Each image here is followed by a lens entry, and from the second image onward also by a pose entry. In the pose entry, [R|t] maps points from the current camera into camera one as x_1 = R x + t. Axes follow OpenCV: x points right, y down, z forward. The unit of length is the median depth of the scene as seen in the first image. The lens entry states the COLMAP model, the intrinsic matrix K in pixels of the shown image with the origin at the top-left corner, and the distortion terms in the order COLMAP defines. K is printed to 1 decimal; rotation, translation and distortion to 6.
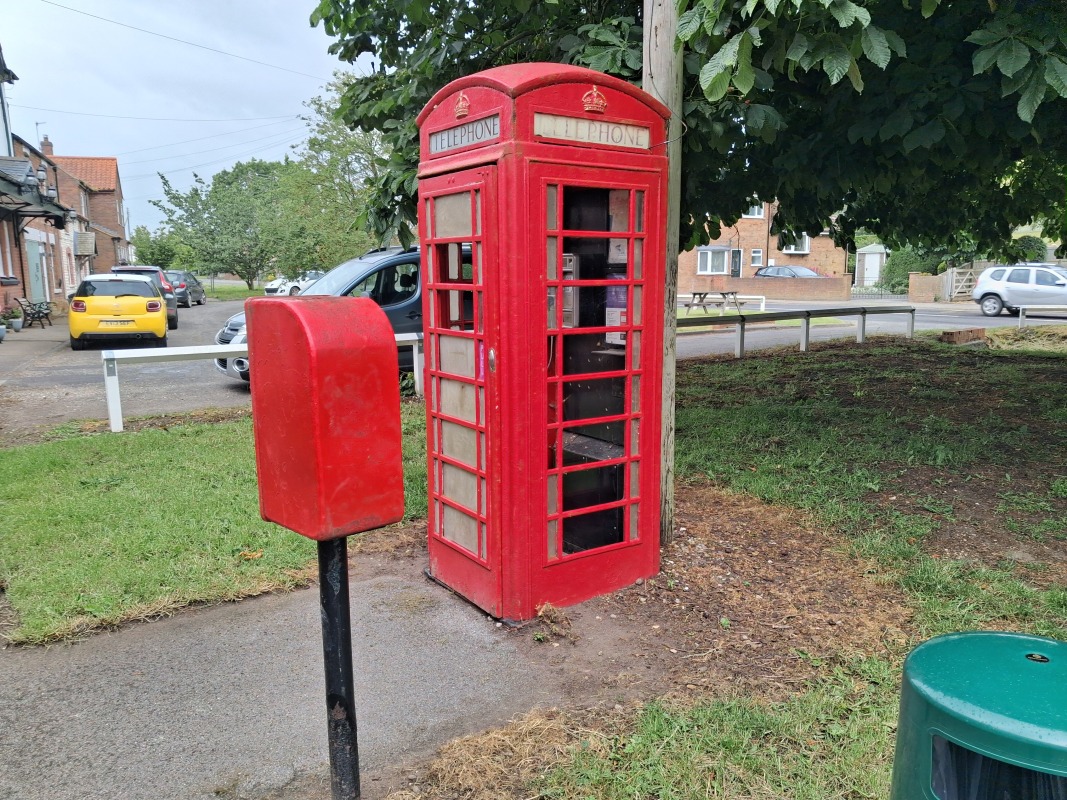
lens RADIAL K [[844.9, 0, 533.5], [0, 844.9, 400.0], [0, 0, 1]] dist [0.029548, -0.006031]
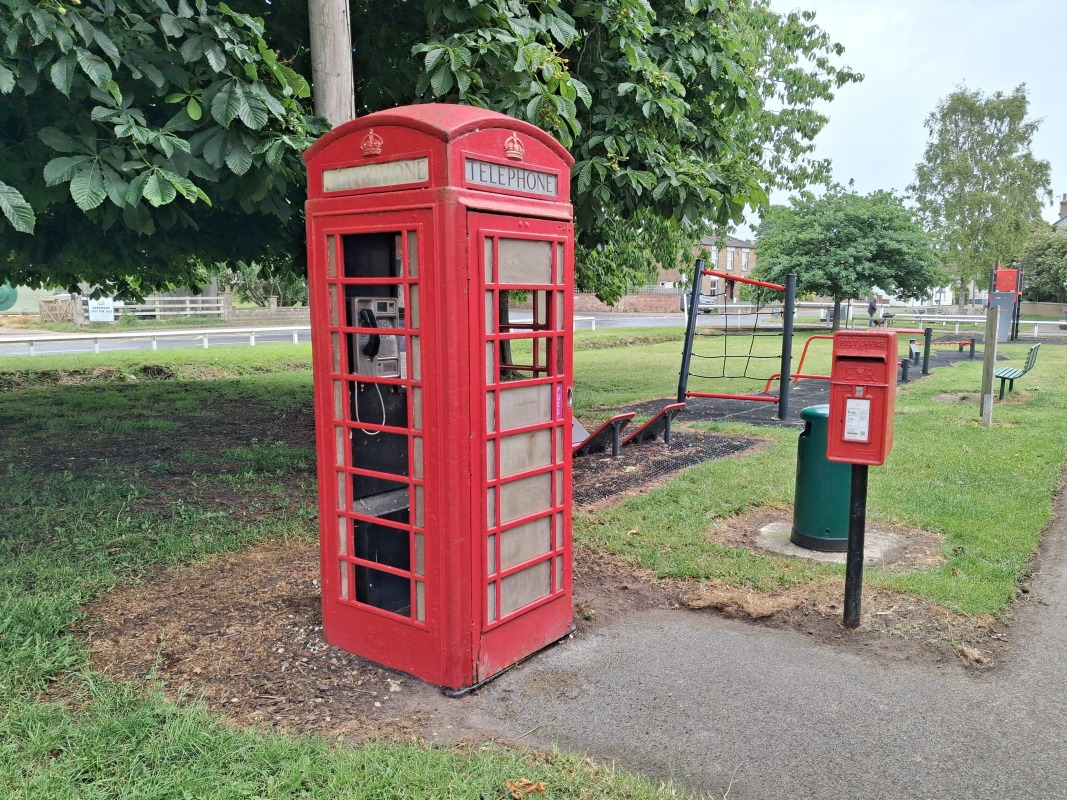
lens RADIAL K [[850.2, 0, 533.5], [0, 850.2, 400.0], [0, 0, 1]] dist [0.076275, -0.077249]
pose [[-0.321009, -0.123068, 0.939046, -1.006363], [0.145228, 0.973398, 0.177216, -0.231226], [-0.935875, 0.193263, -0.294597, 1.283981]]
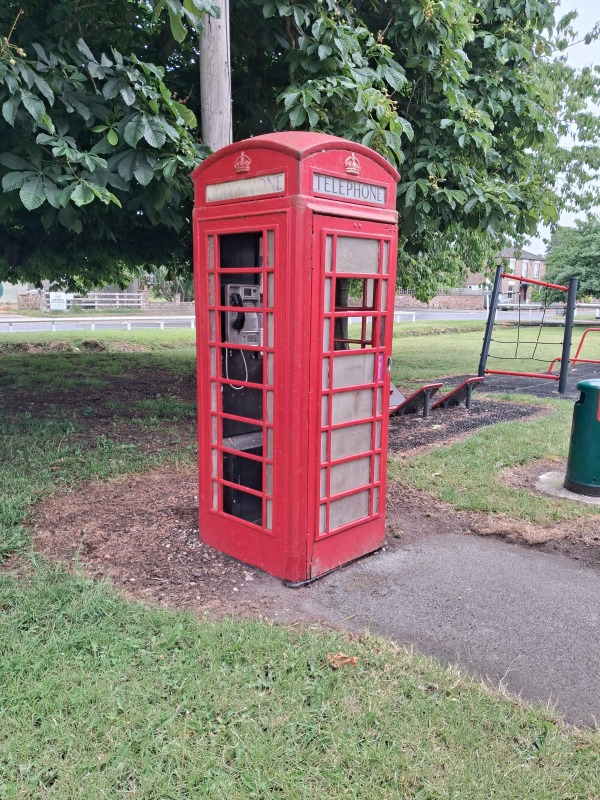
lens RADIAL K [[633.5, 0, 300.0], [0, 633.5, 400.0], [0, 0, 1]] dist [0.029548, -0.006031]
pose [[-0.213068, -0.162963, 0.963351, -0.975867], [0.131214, 0.972287, 0.193495, -0.199902], [-0.968186, 0.167633, -0.185781, 1.264022]]
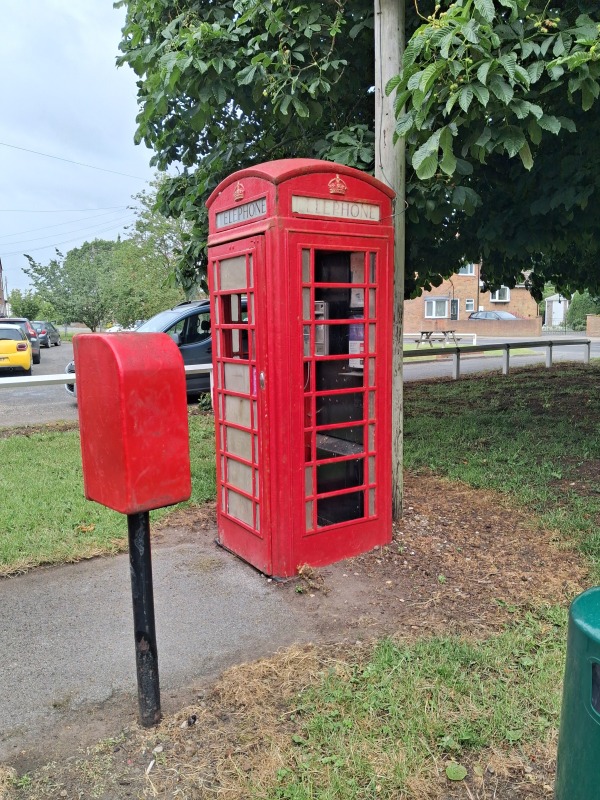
lens RADIAL K [[631.0, 0, 280.2], [0, 631.0, 400.6], [0, 0, 1]] dist [0.027857, 0.002489]
pose [[0.999295, -0.009389, -0.036337, 0.013953], [0.008615, 0.999734, -0.021408, 0.005723], [0.036528, 0.021080, 0.999110, 0.006152]]
